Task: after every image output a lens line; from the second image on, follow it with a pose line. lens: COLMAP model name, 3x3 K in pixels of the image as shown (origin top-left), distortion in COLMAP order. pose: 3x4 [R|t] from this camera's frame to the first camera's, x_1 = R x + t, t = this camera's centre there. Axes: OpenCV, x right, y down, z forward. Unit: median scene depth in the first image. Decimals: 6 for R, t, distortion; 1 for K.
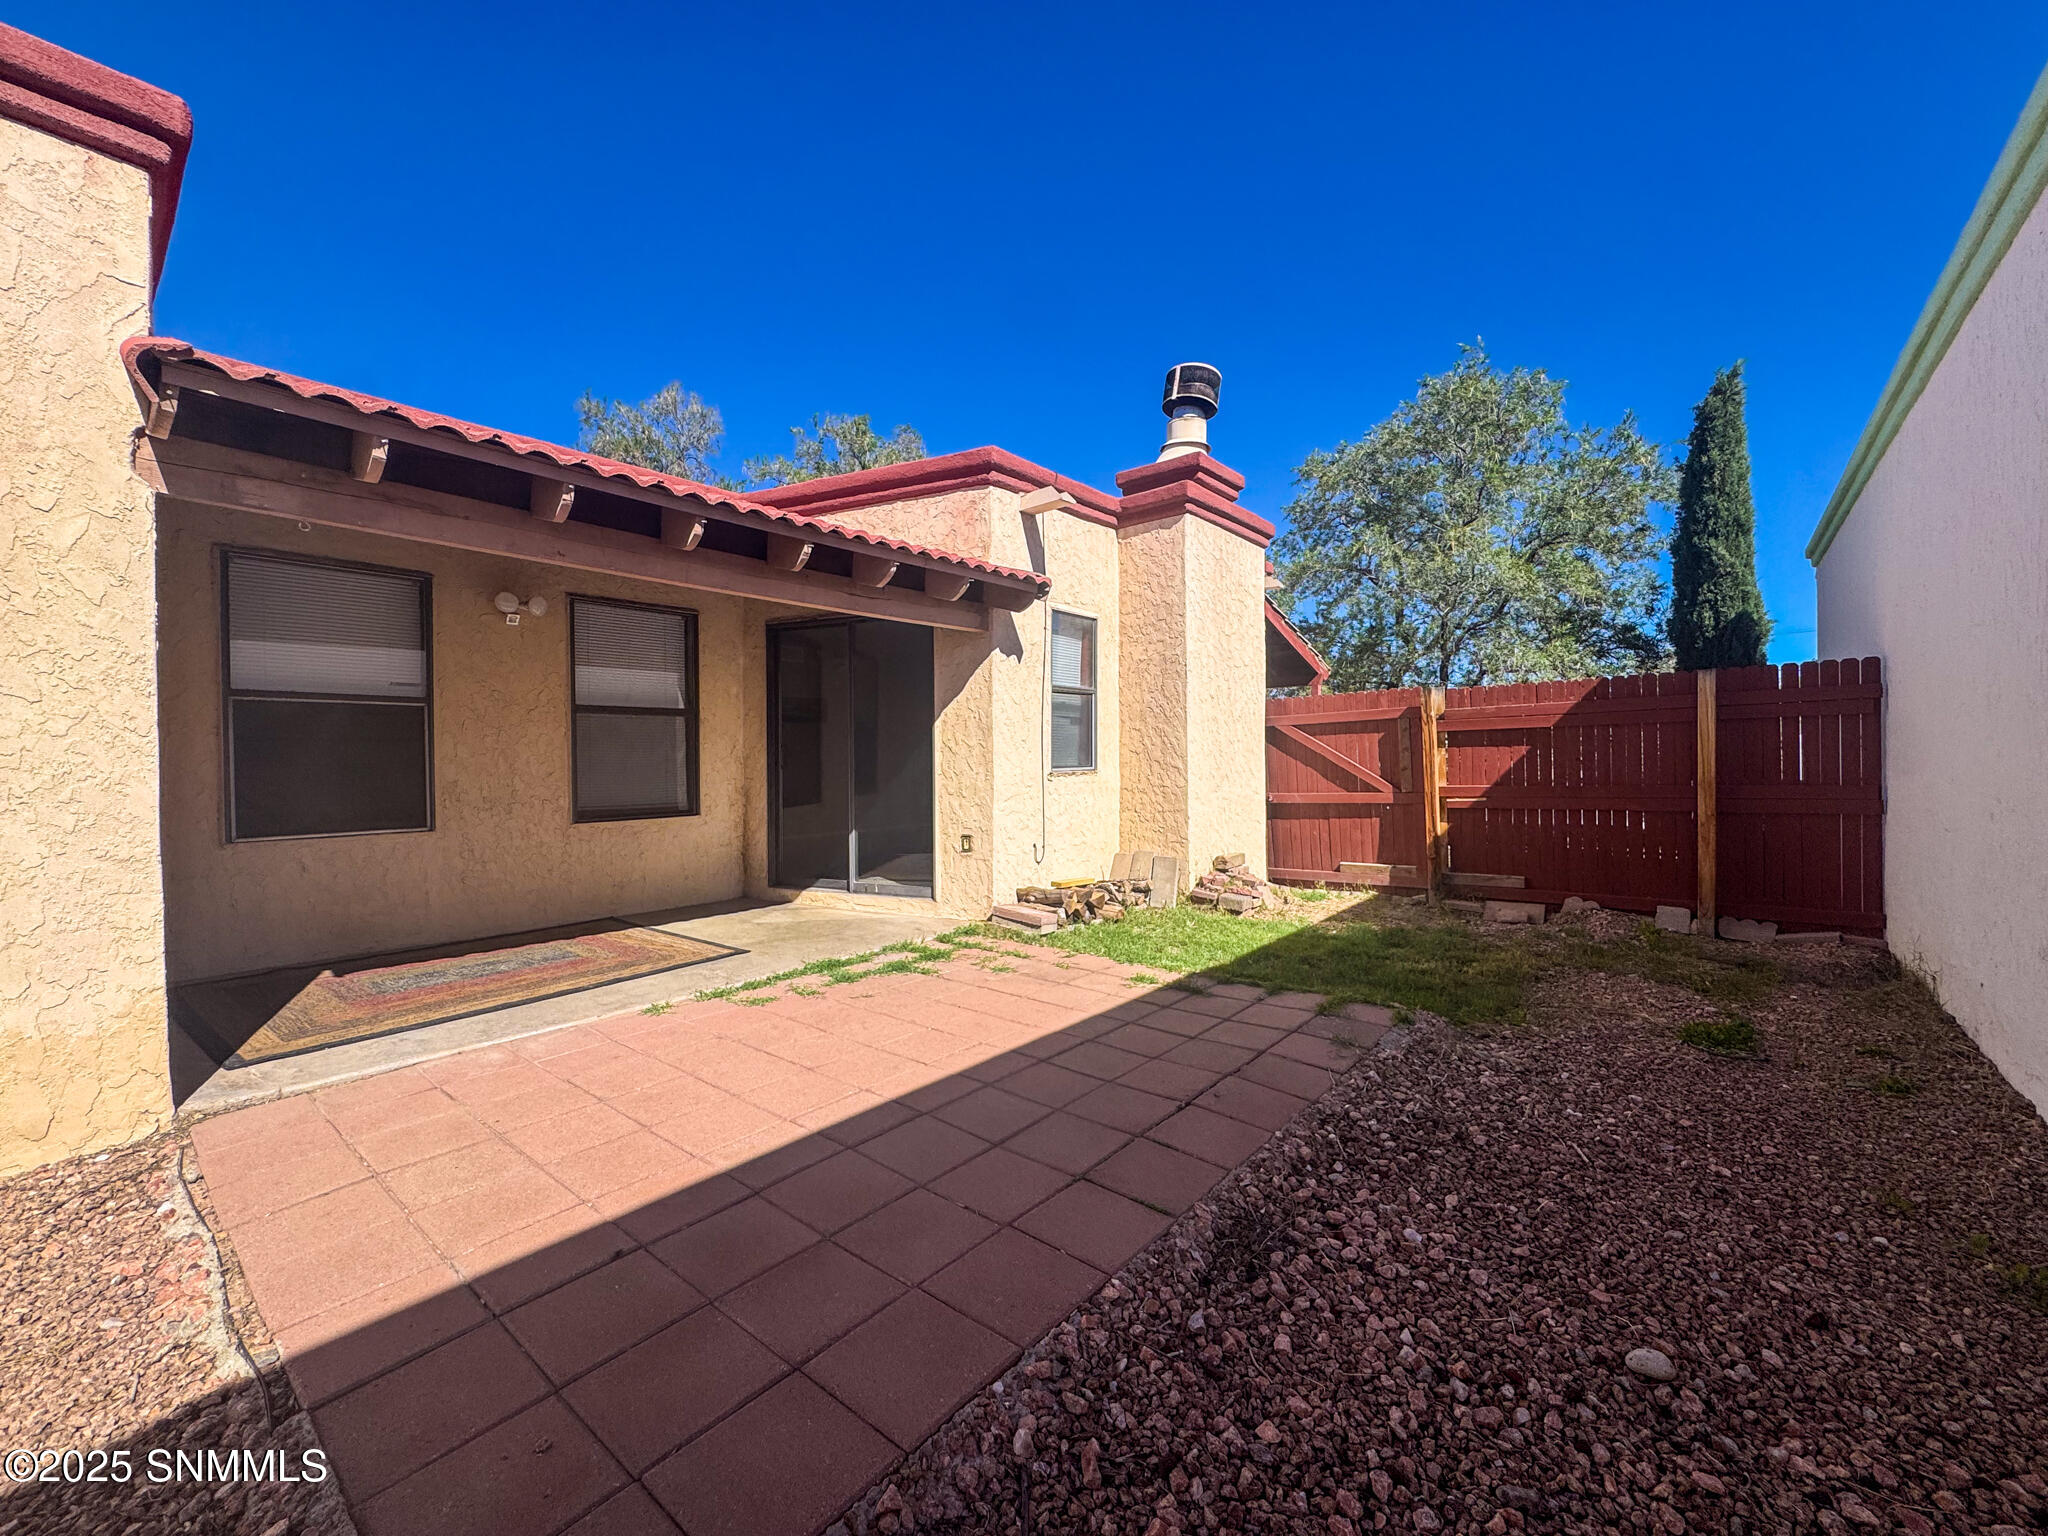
lens RADIAL K [[821.0, 0, 1021.3], [0, 821.0, 766.3], [0, 0, 1]] dist [-0.003797, 0.000340]
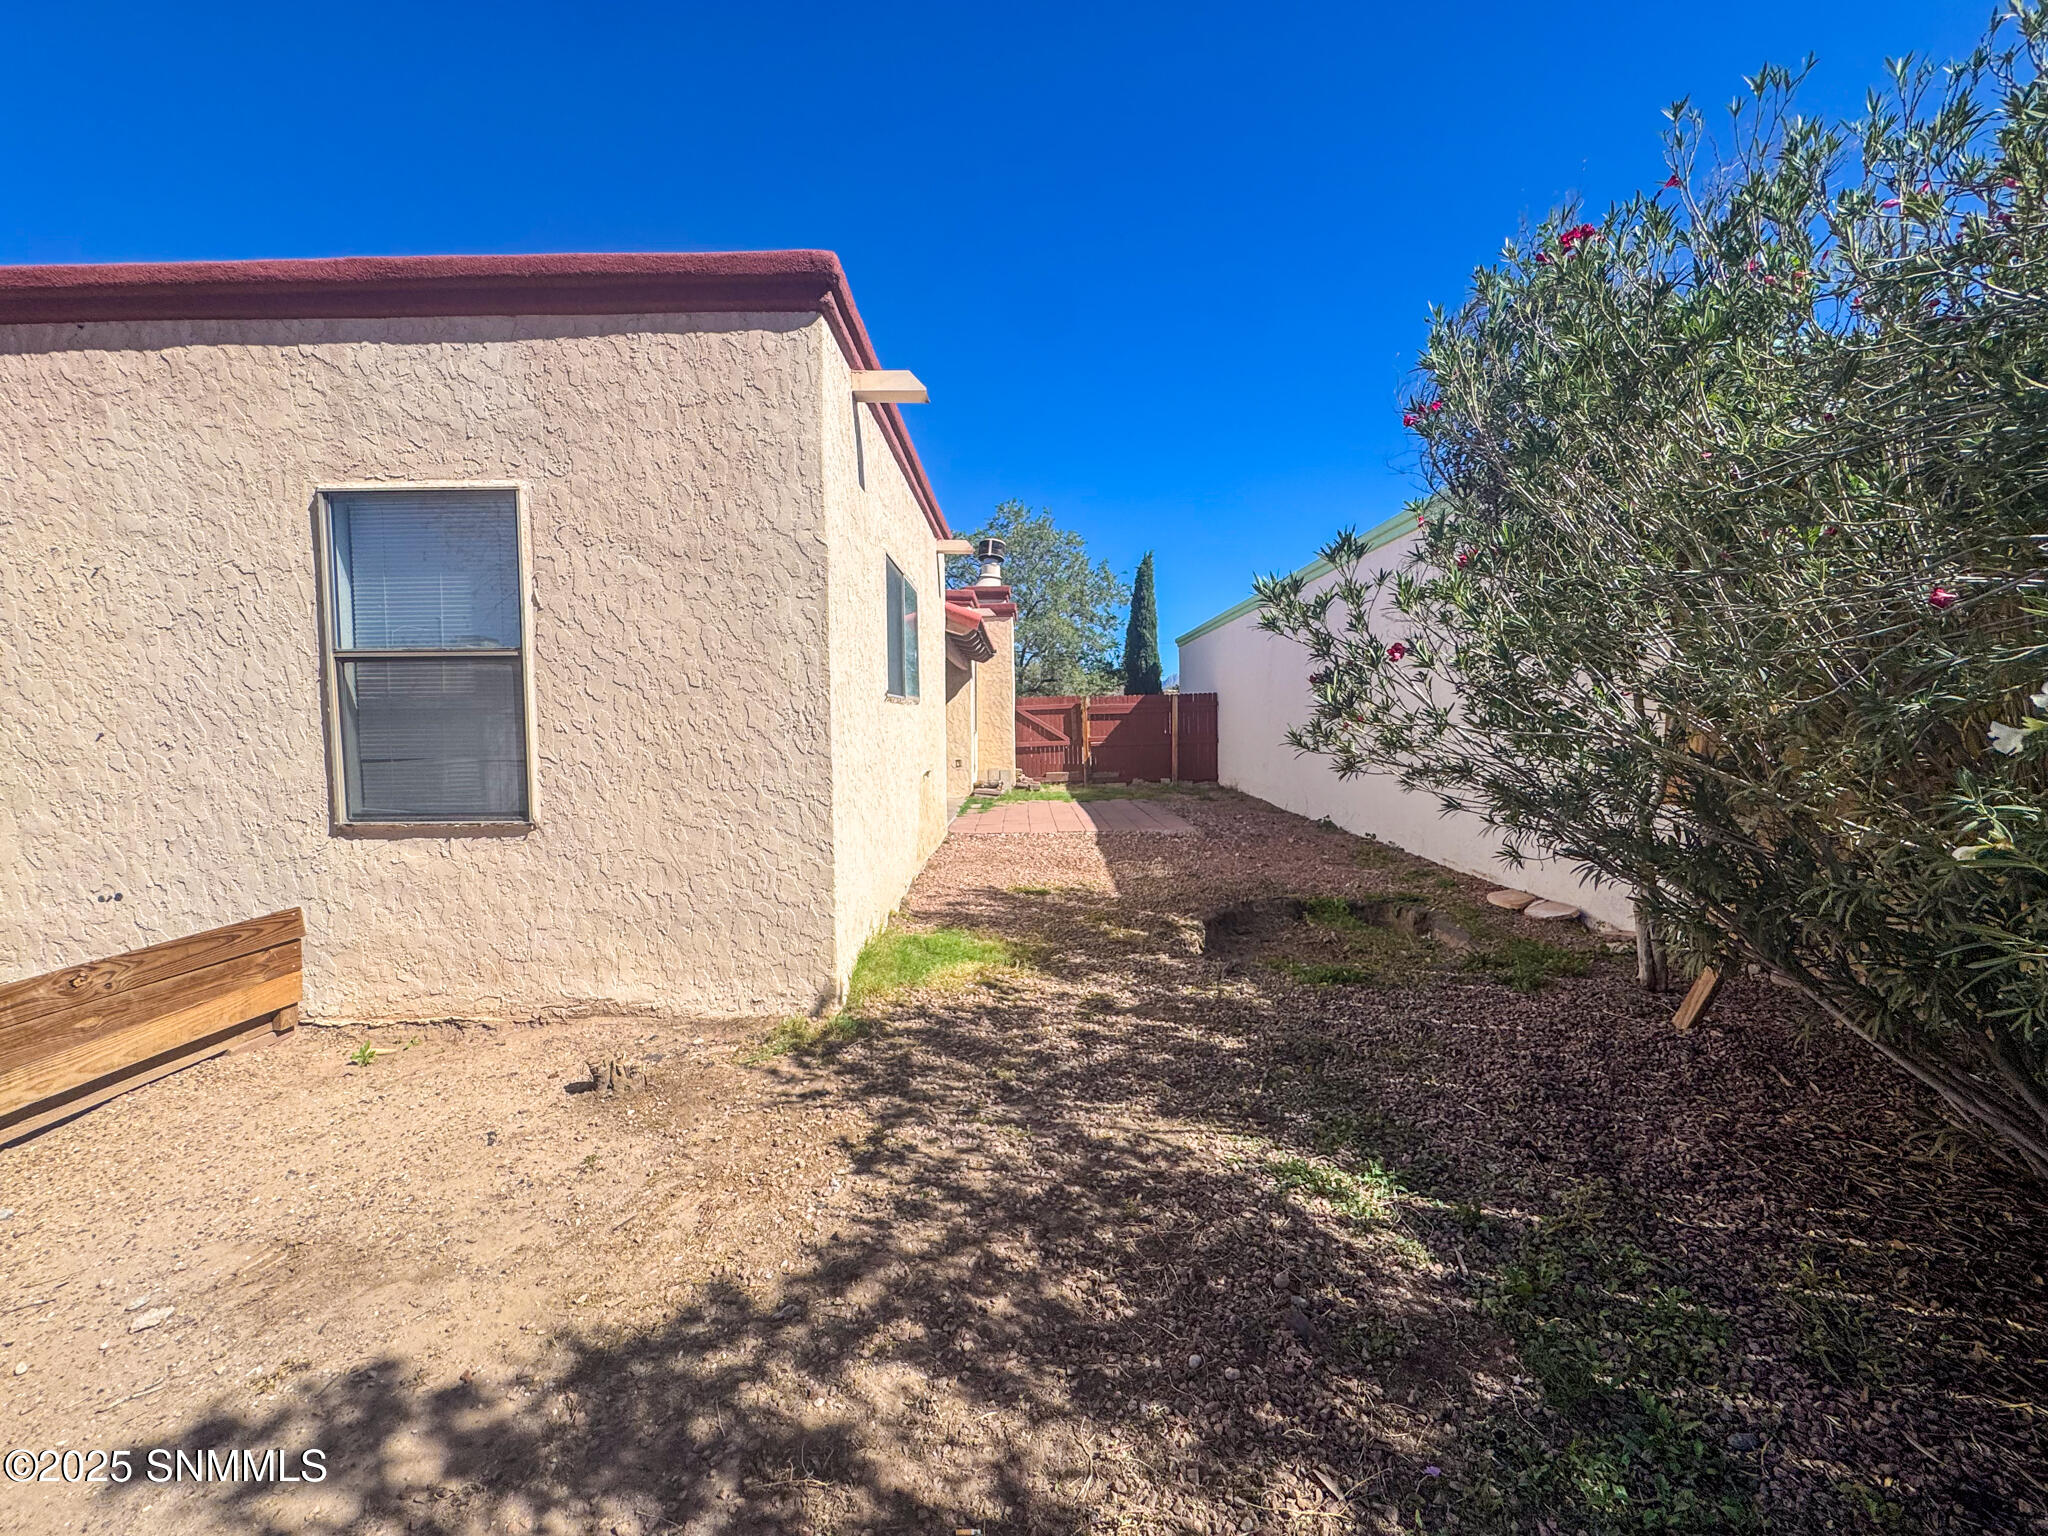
lens RADIAL K [[821.0, 0, 1024.8], [0, 821.0, 774.6], [0, 0, 1]] dist [-0.003797, 0.000340]
pose [[0.769147, -0.039248, 0.637866, -1.462121], [0.011077, 0.998781, 0.048099, 0.019349], [-0.638976, -0.029929, 0.768644, -0.914860]]
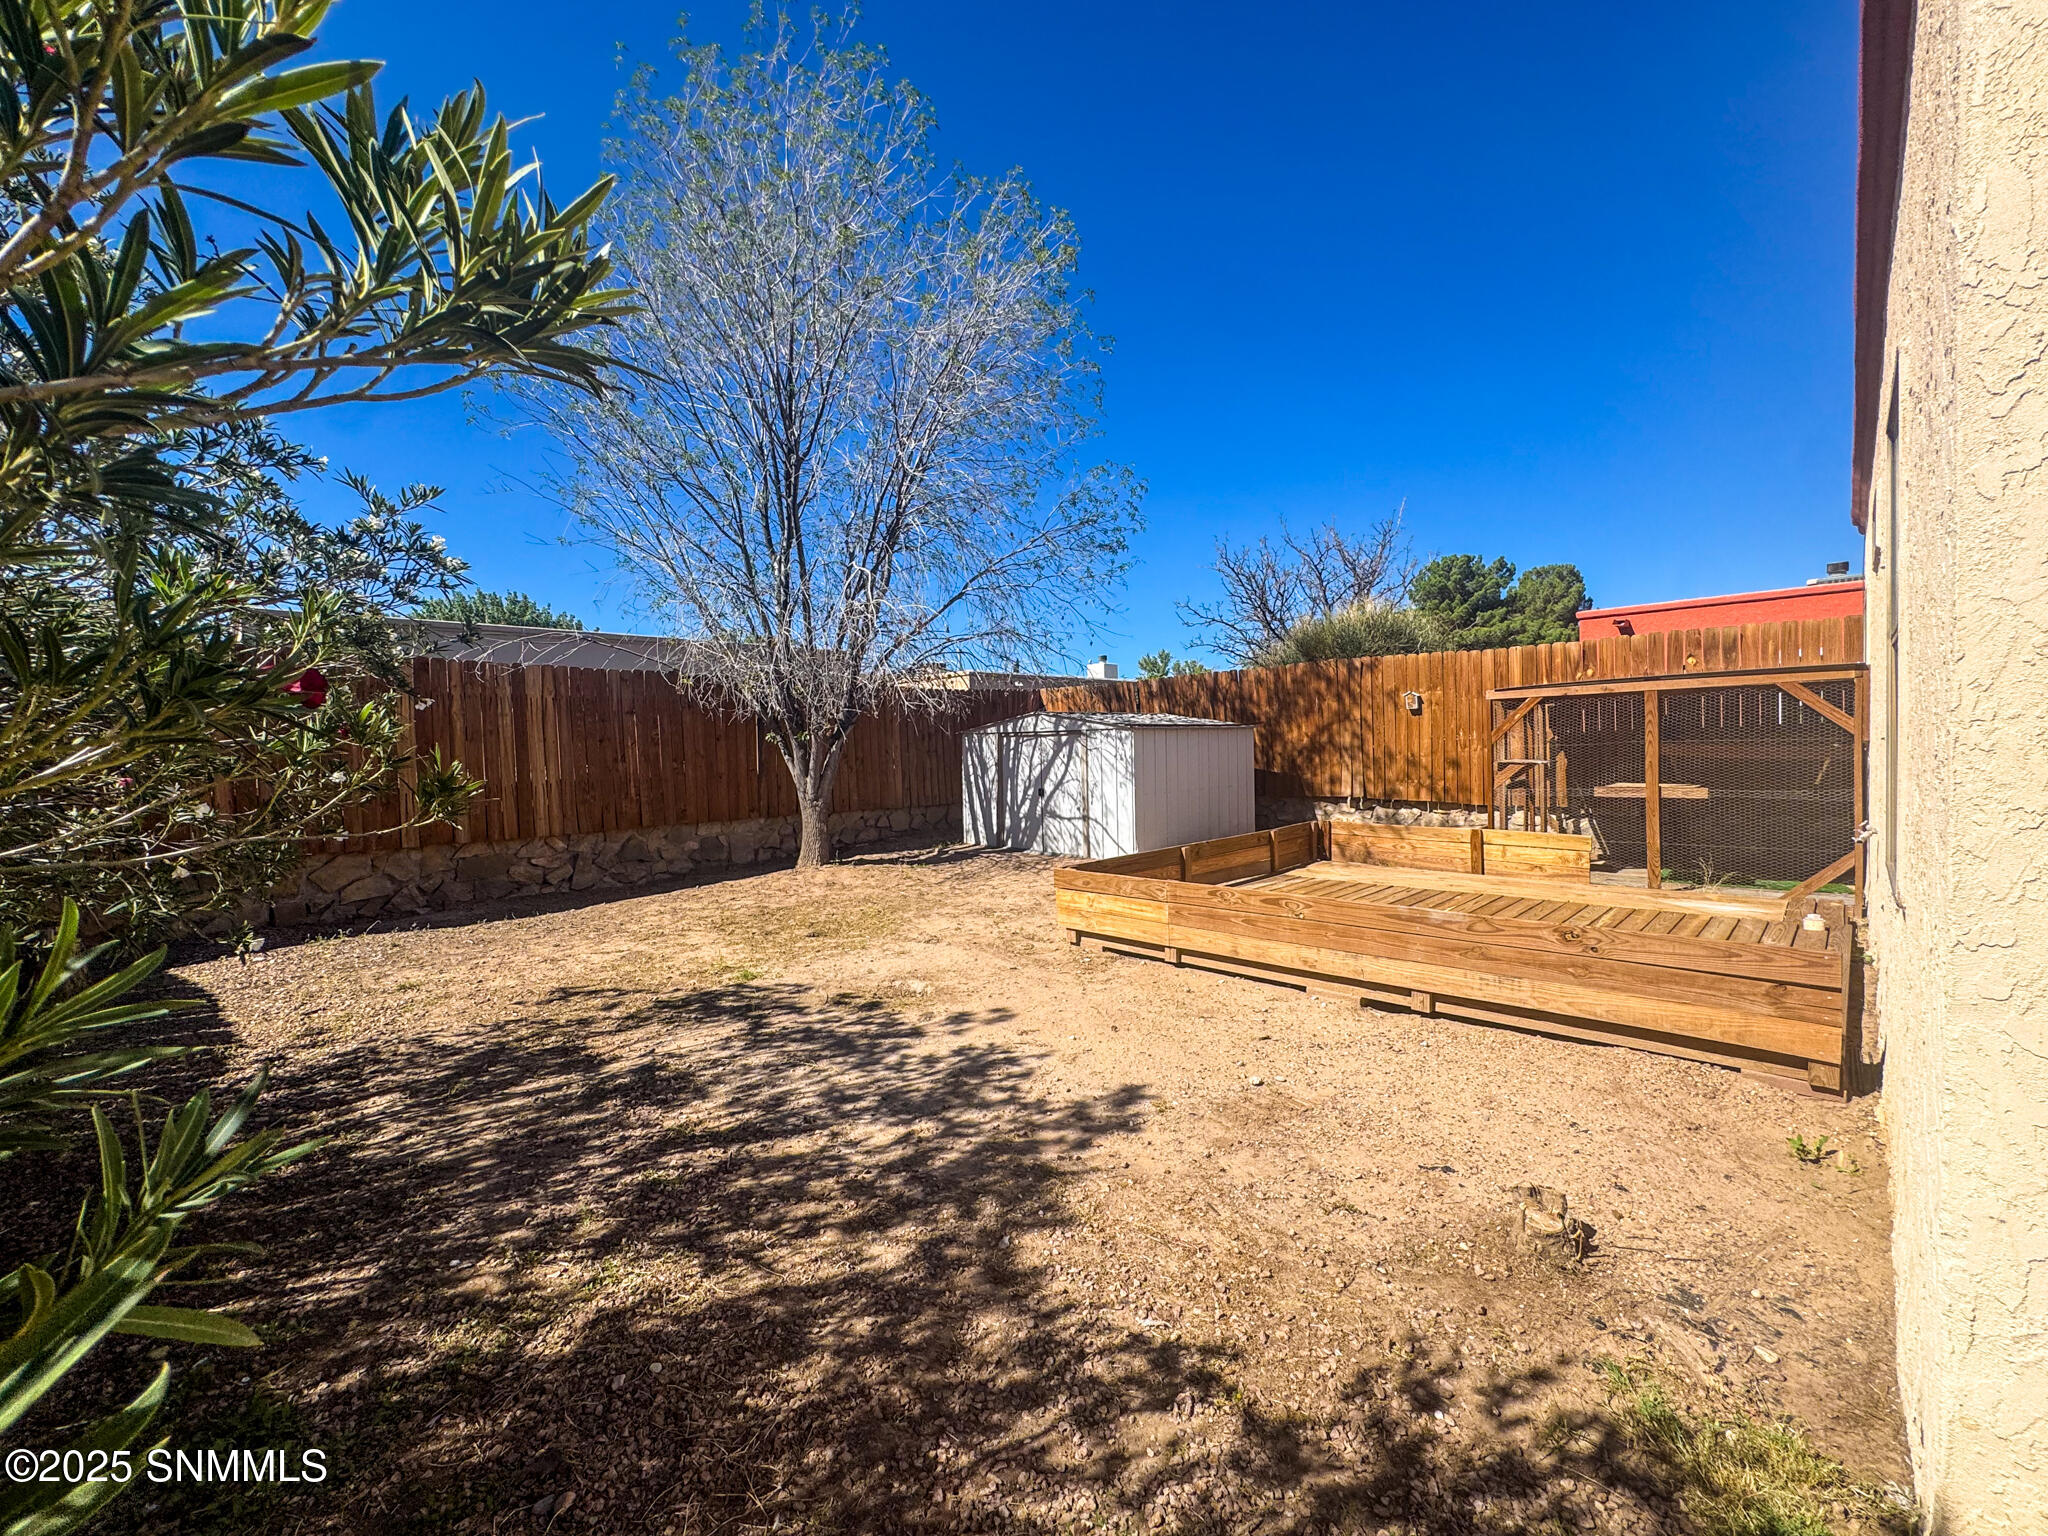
lens RADIAL K [[821.0, 0, 1016.4], [0, 821.0, 772.8], [0, 0, 1]] dist [-0.003797, 0.000340]
pose [[-0.095366, 0.043072, -0.994510, -0.887989], [0.018920, 0.998961, 0.041451, -0.003232], [0.995262, -0.014863, -0.096082, -0.523328]]
